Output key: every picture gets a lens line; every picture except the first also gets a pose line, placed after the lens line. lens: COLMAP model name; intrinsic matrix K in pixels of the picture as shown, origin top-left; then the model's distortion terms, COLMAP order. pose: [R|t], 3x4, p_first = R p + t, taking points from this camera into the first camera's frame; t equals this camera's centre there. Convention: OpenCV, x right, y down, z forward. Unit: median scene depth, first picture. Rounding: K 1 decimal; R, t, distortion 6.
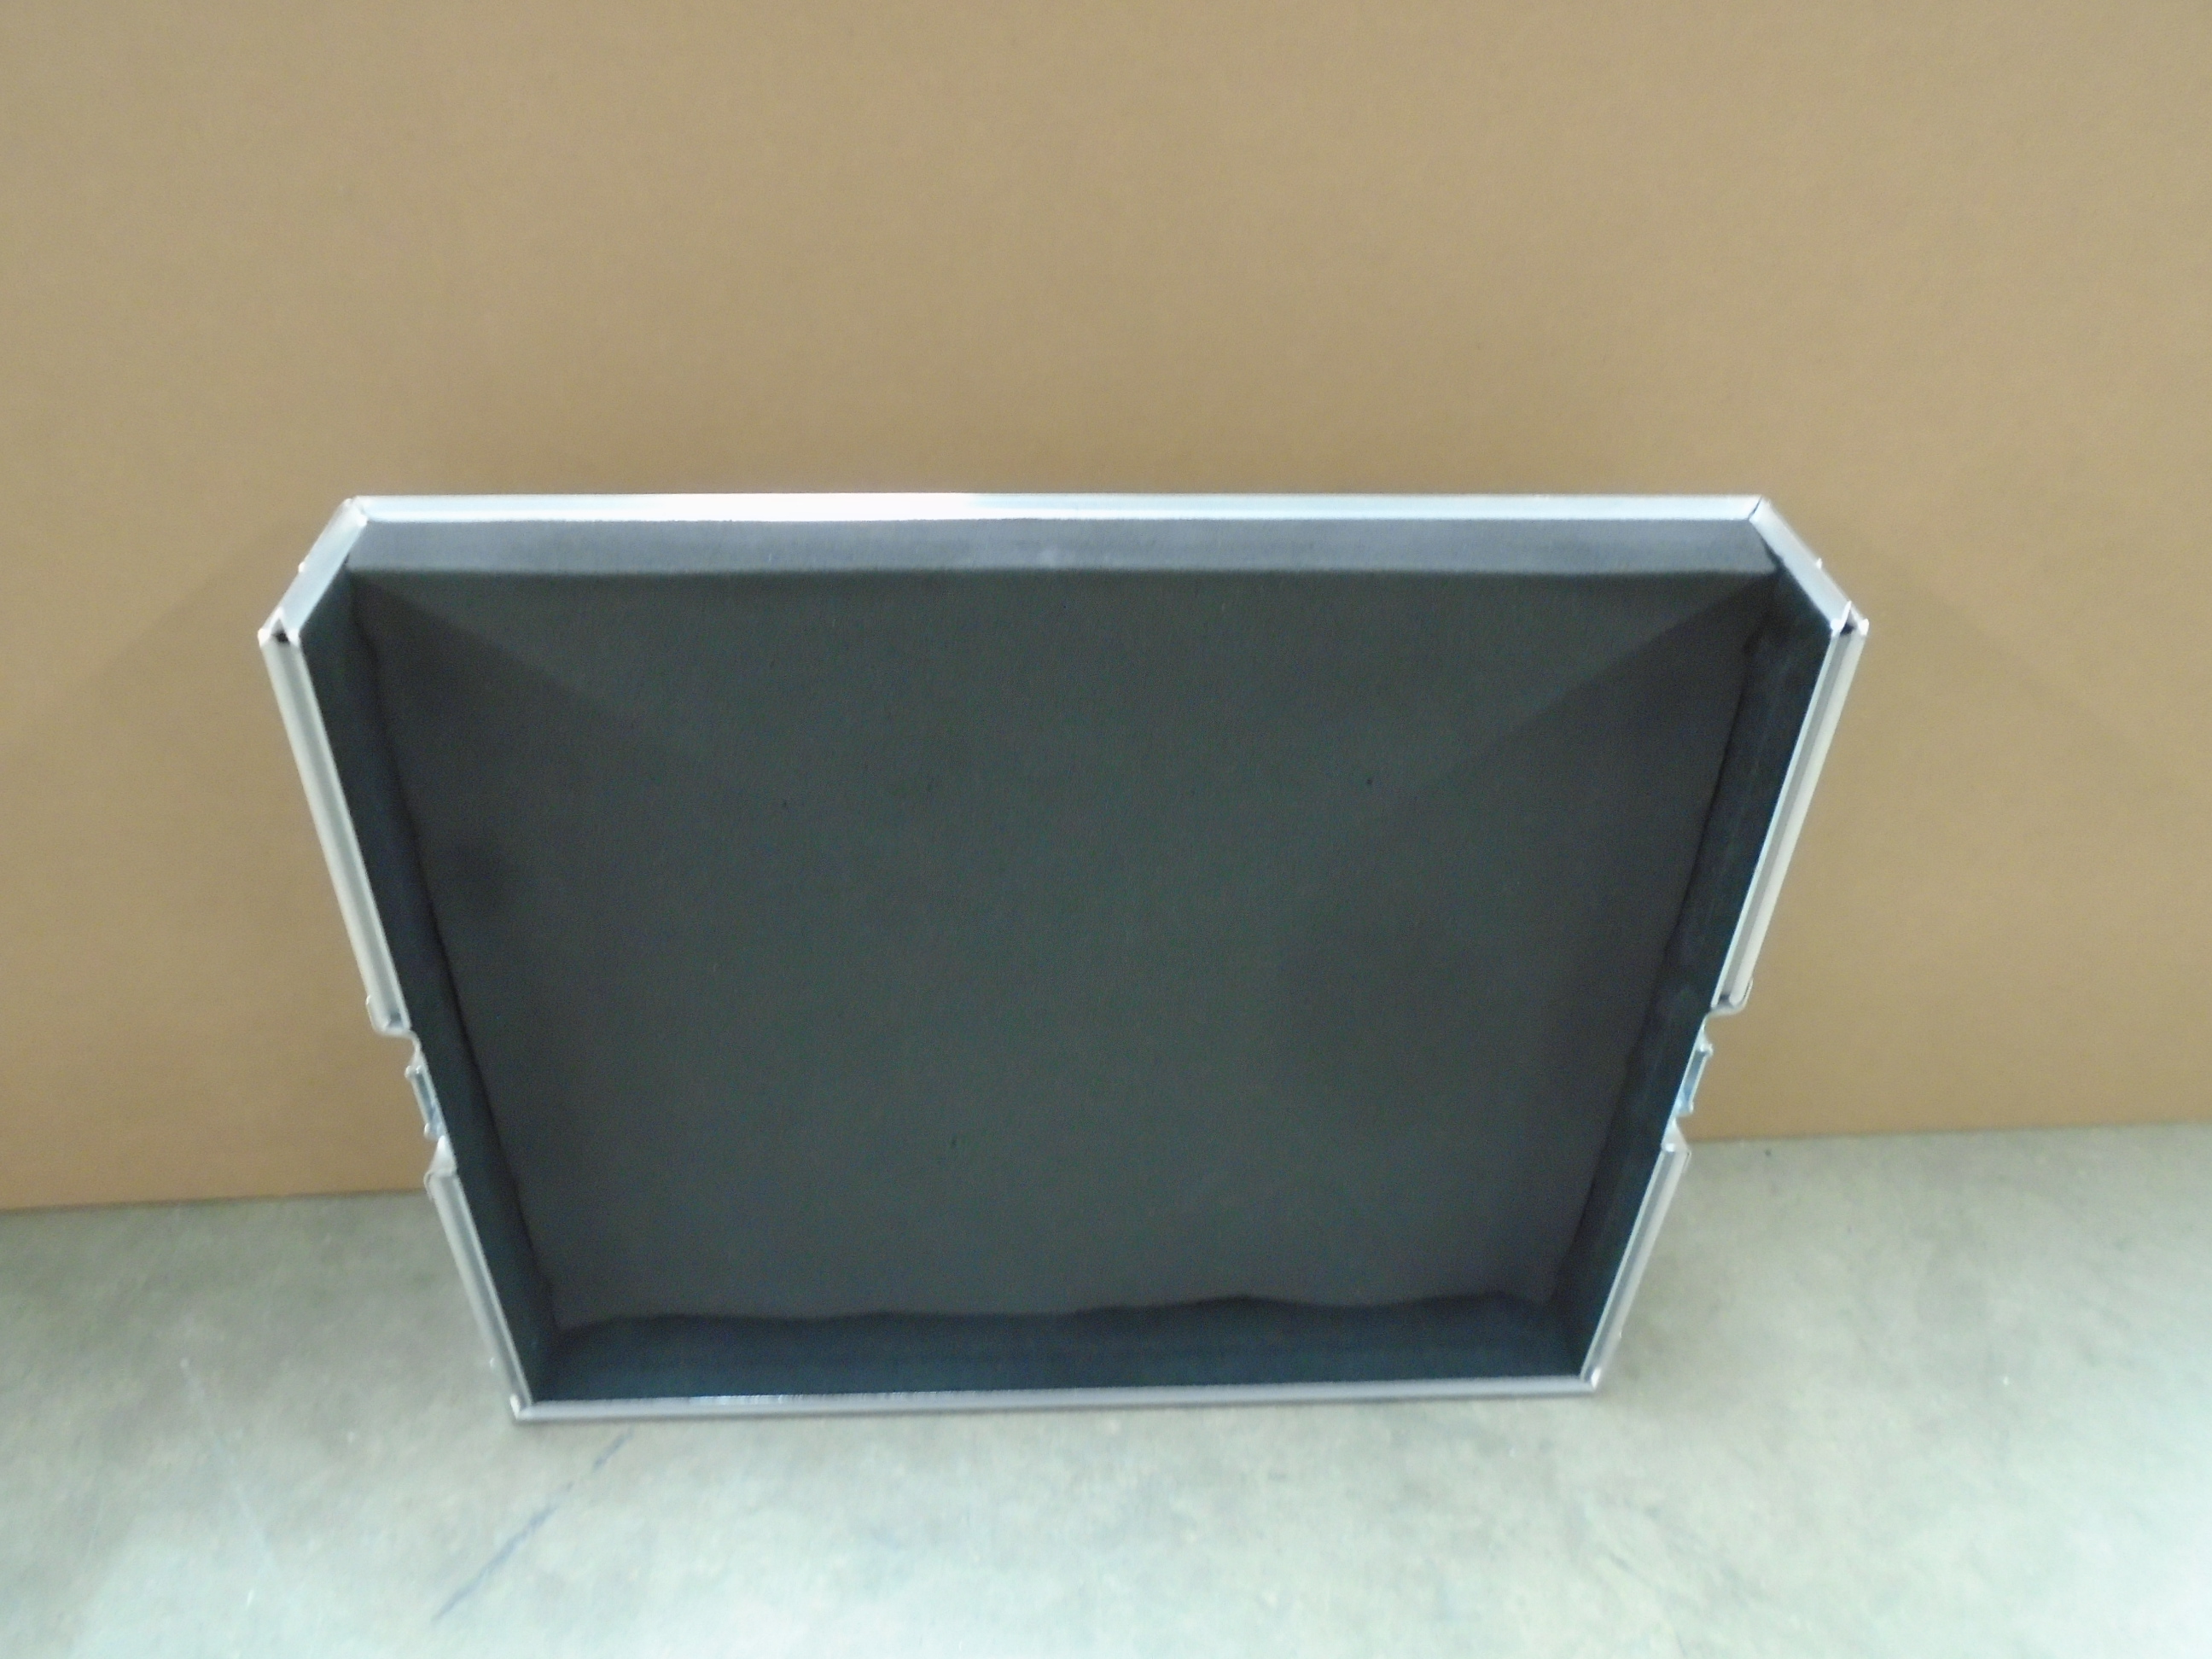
lens RADIAL K [[1689.1, 0, 1109.8], [0, 1689.1, 846.8], [0, 0, 1]] dist [-0.007946, 0.000601]
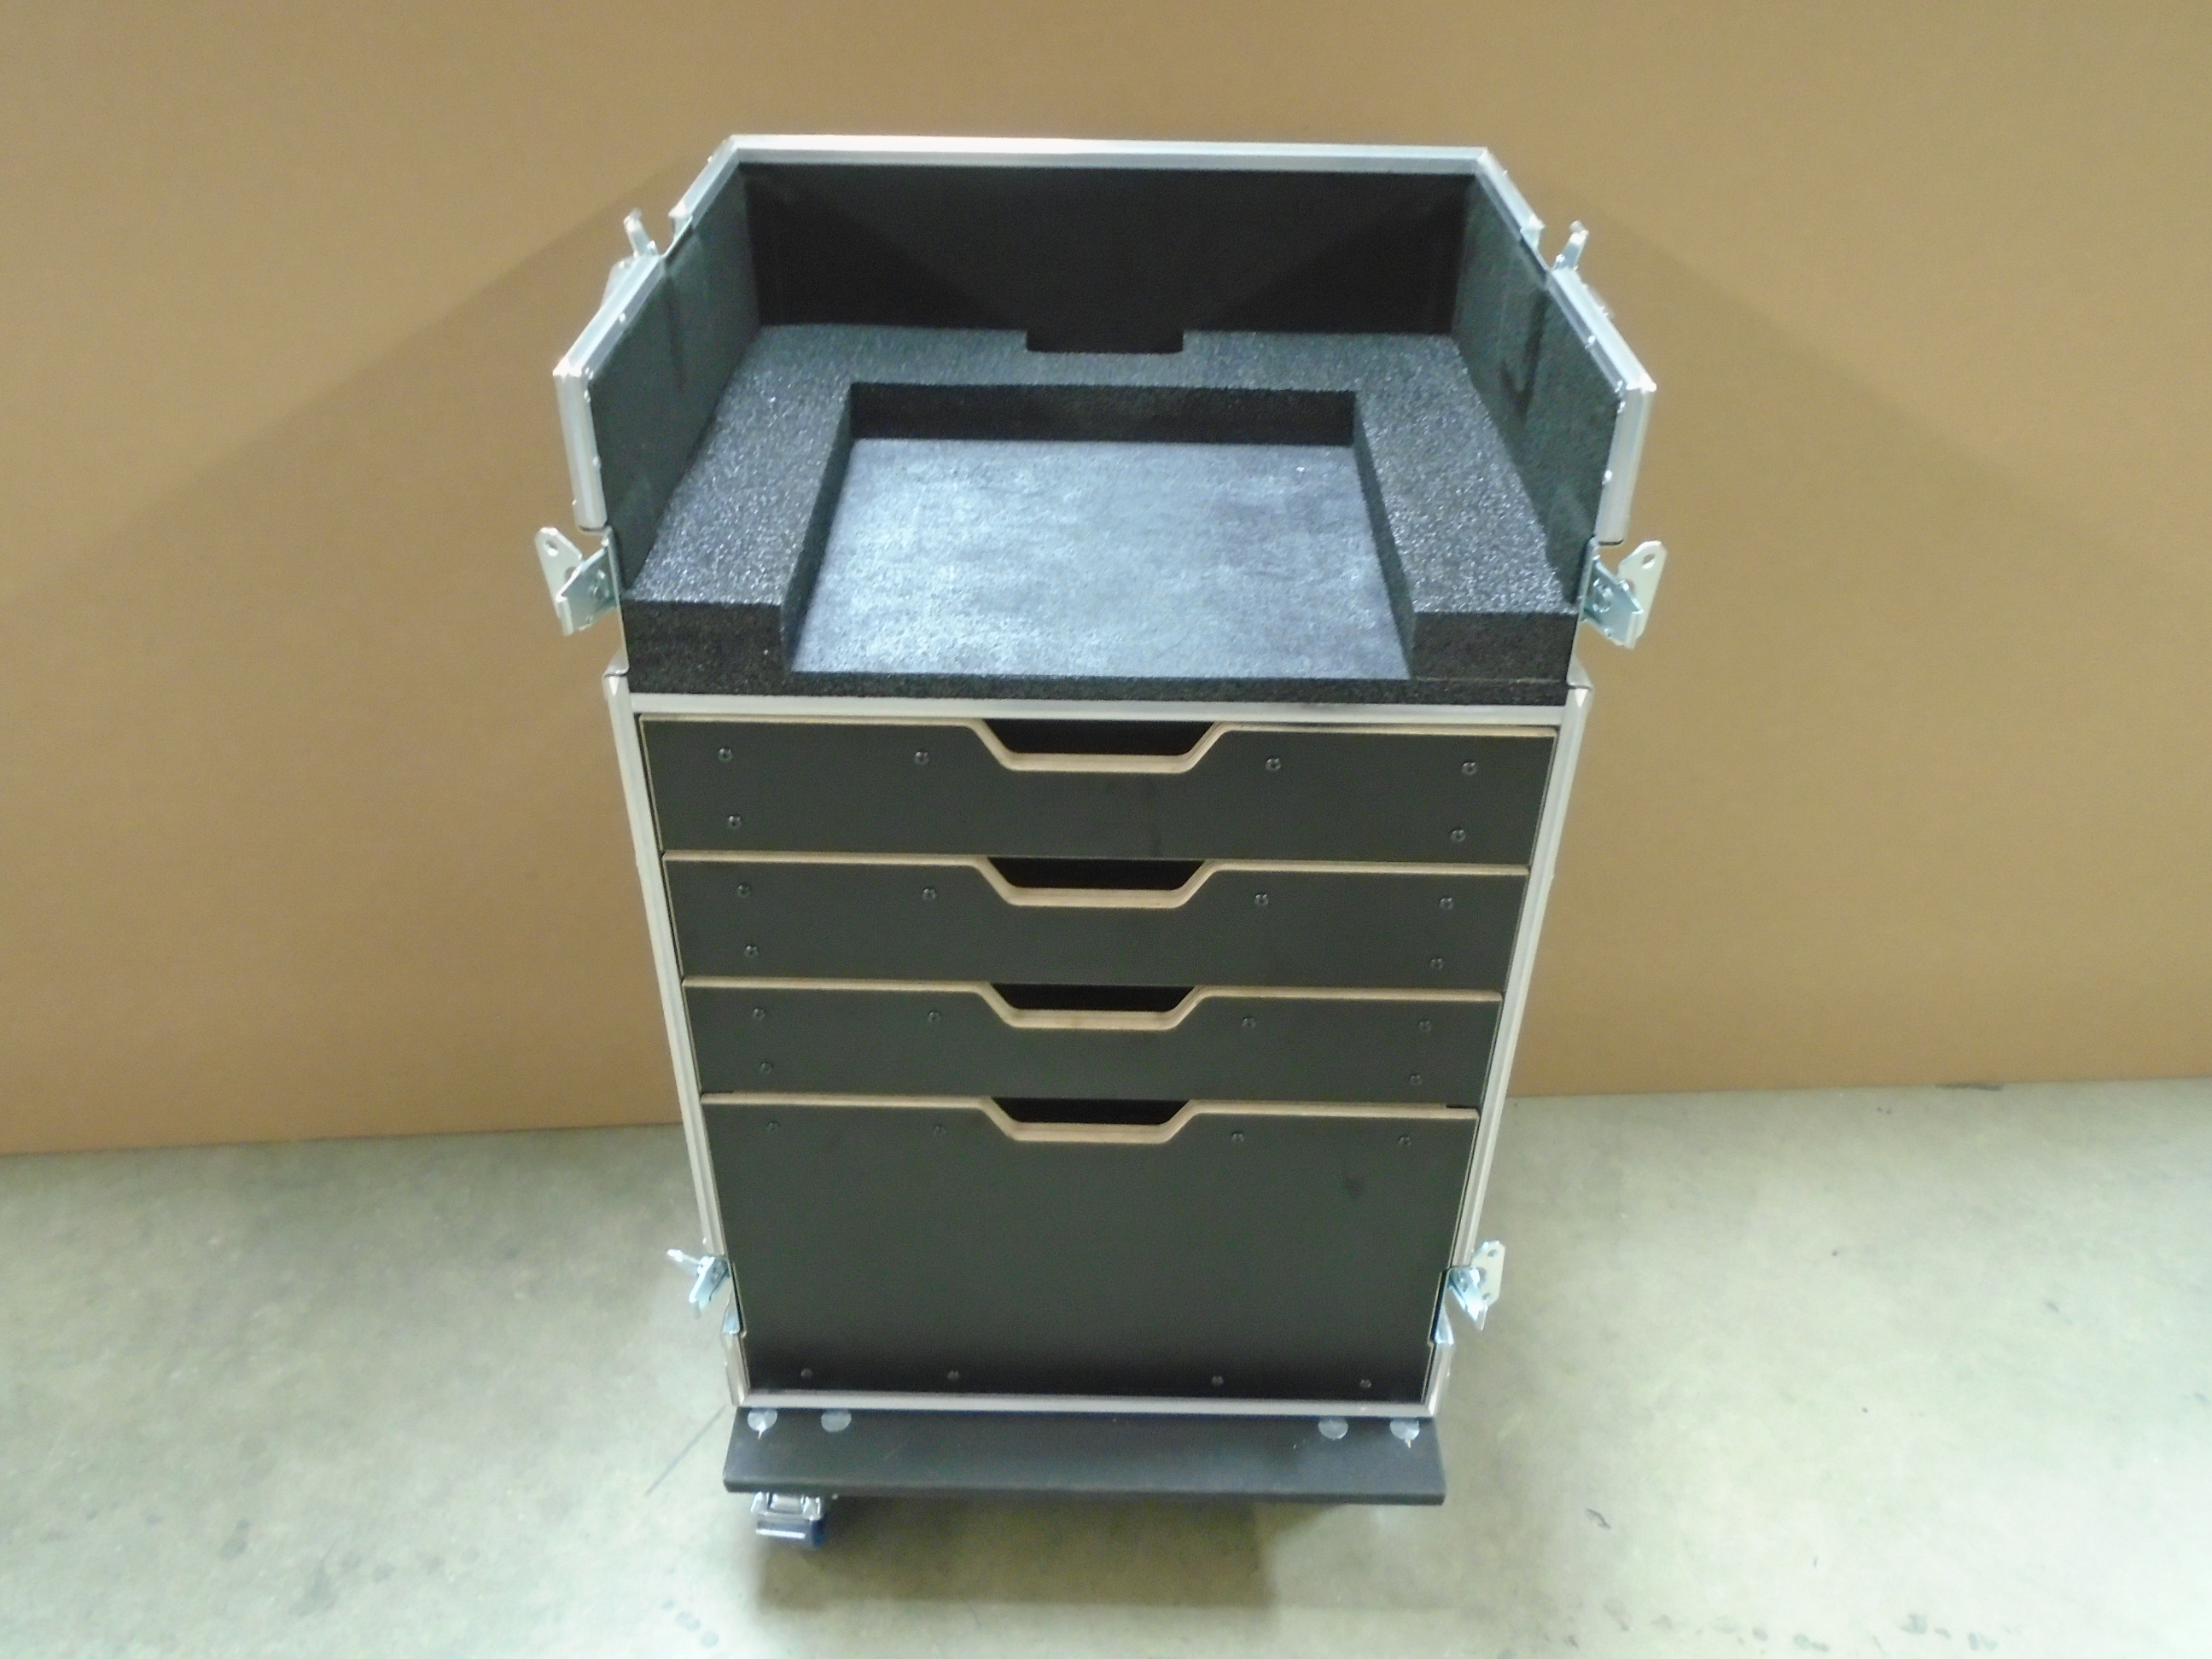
lens RADIAL K [[1689.1, 0, 1101.4], [0, 1689.1, 830.5], [0, 0, 1]] dist [-0.007946, 0.000601]
pose [[0.999729, -0.002358, -0.023149, -0.009885], [0.000581, 0.997069, -0.076503, 0.030602], [0.023262, 0.076469, 0.996801, -0.933399]]
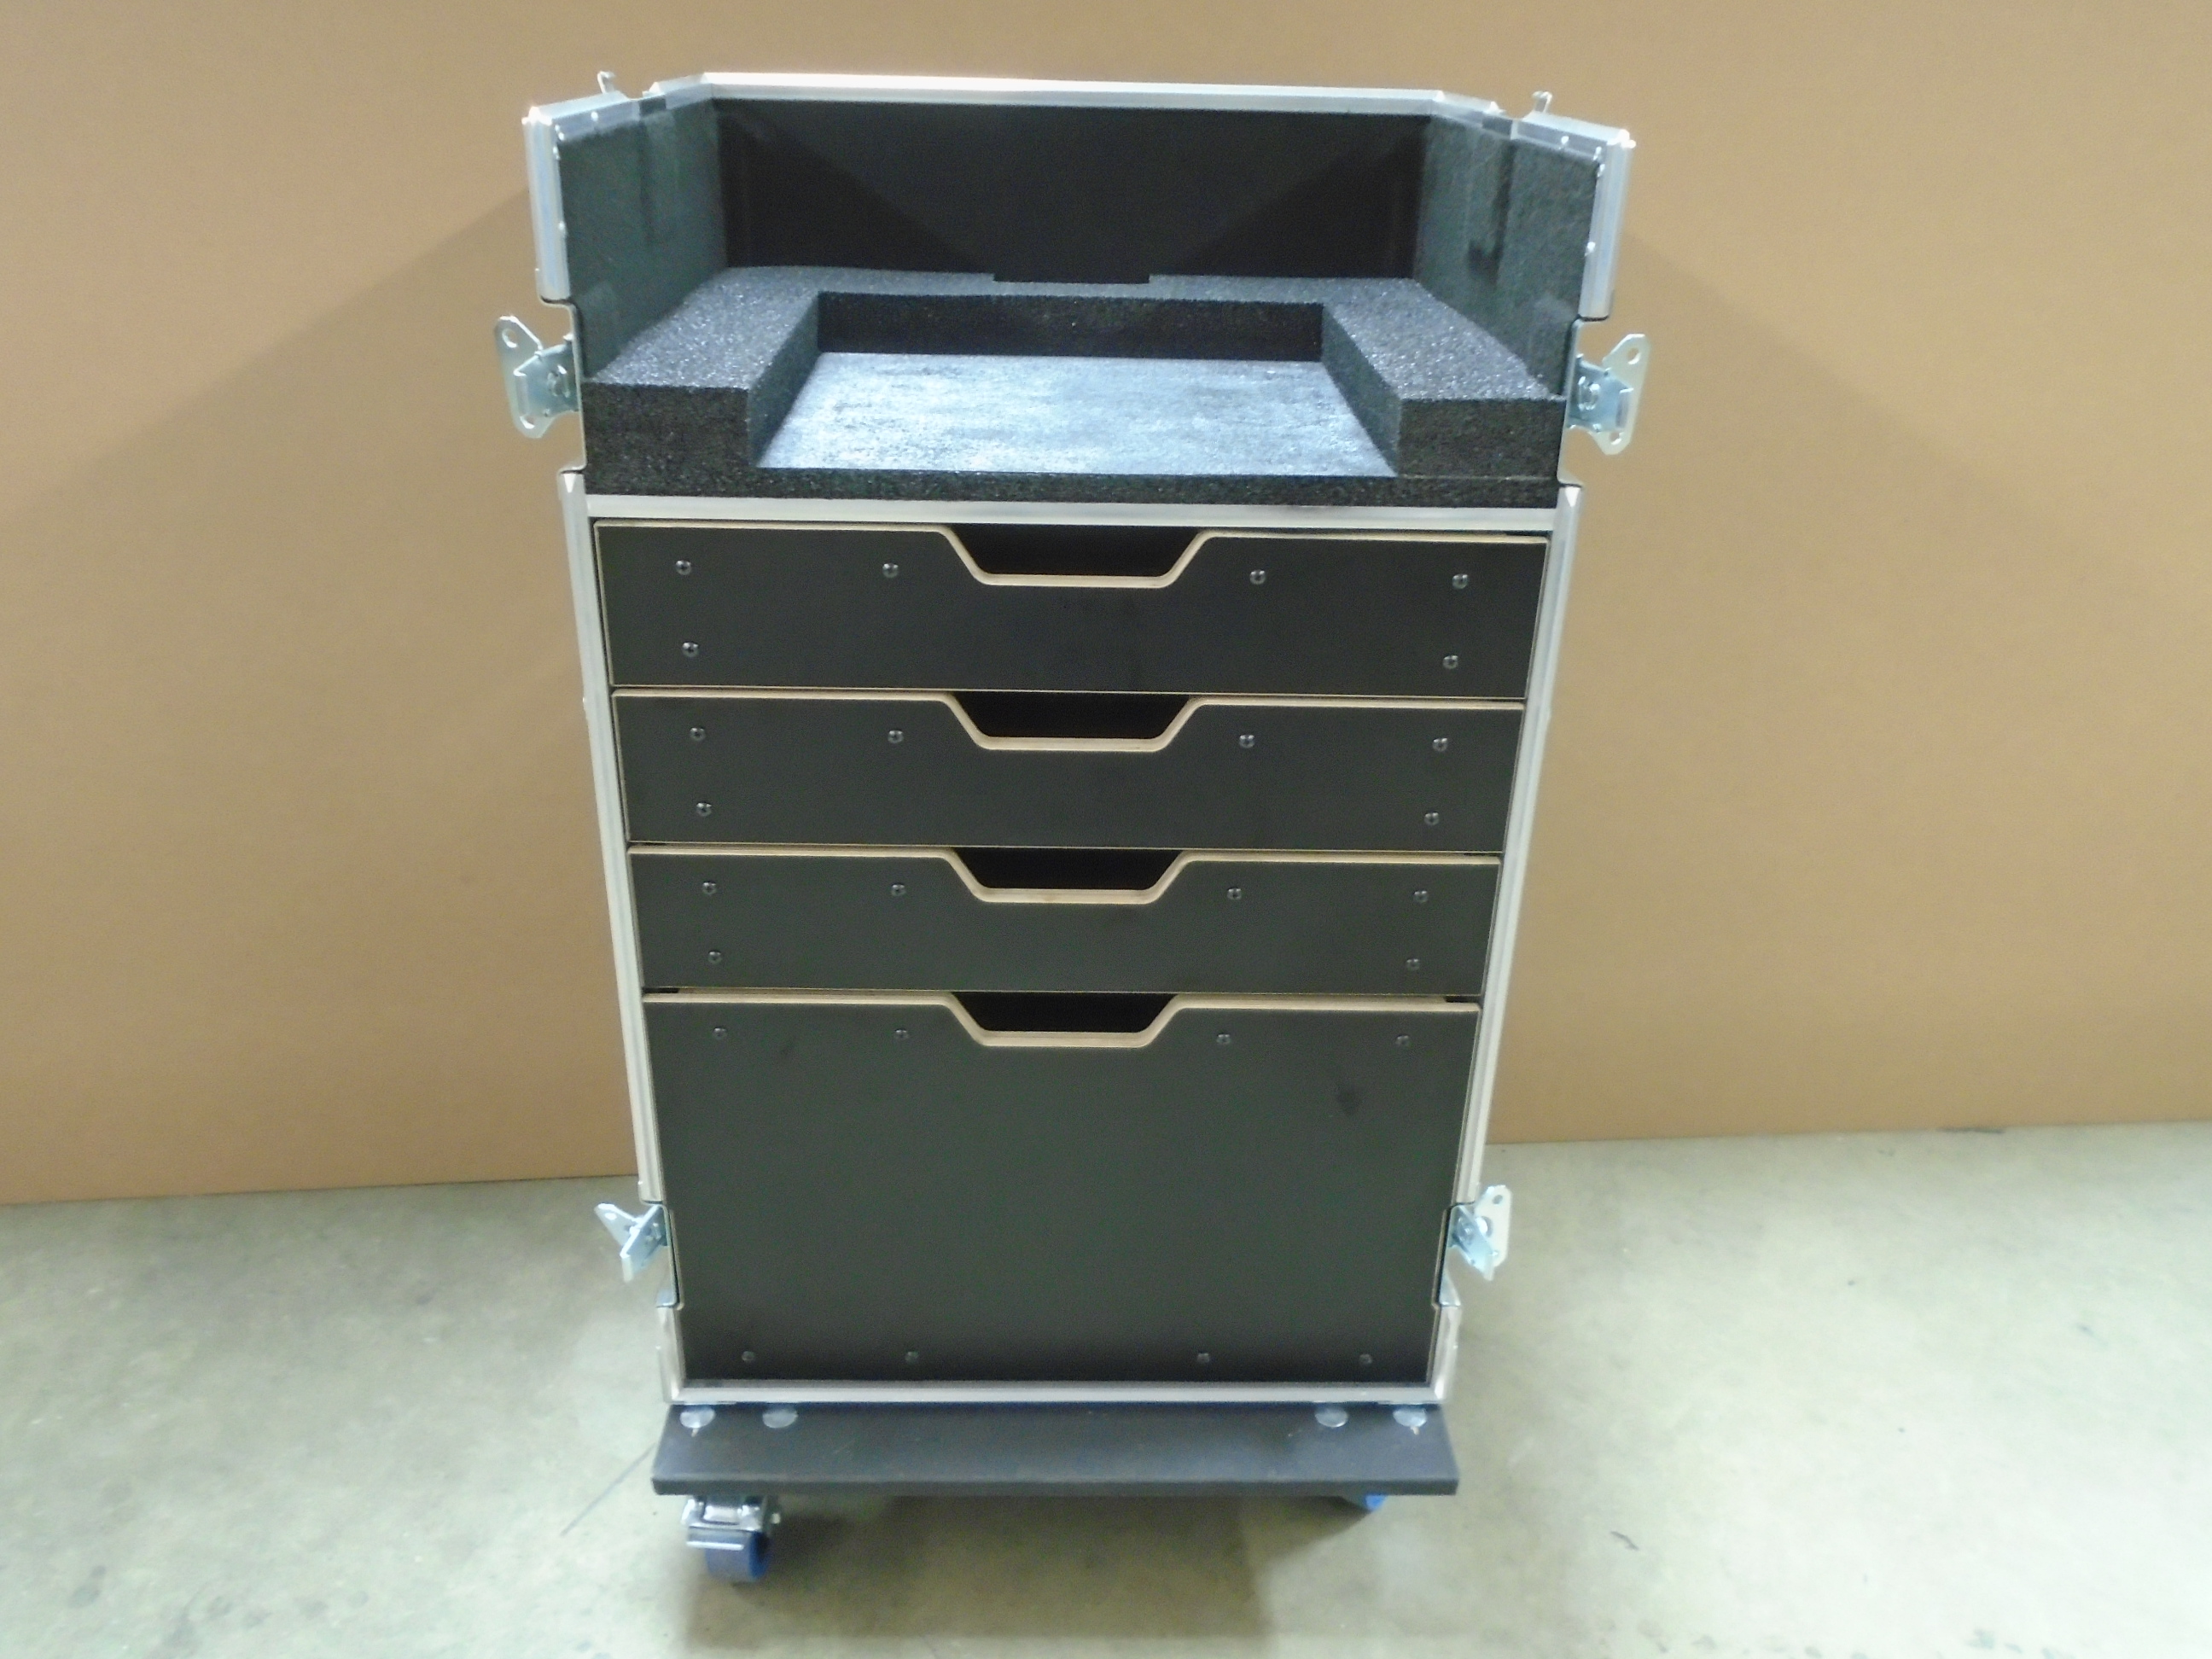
lens RADIAL K [[1689.1, 0, 1100.2], [0, 1689.1, 832.2], [0, 0, 1]] dist [-0.007946, 0.000601]
pose [[0.999899, -0.010723, 0.009279, -0.033310], [0.012638, 0.970626, -0.240263, 0.308819], [-0.006430, 0.240356, 0.970664, -0.826093]]
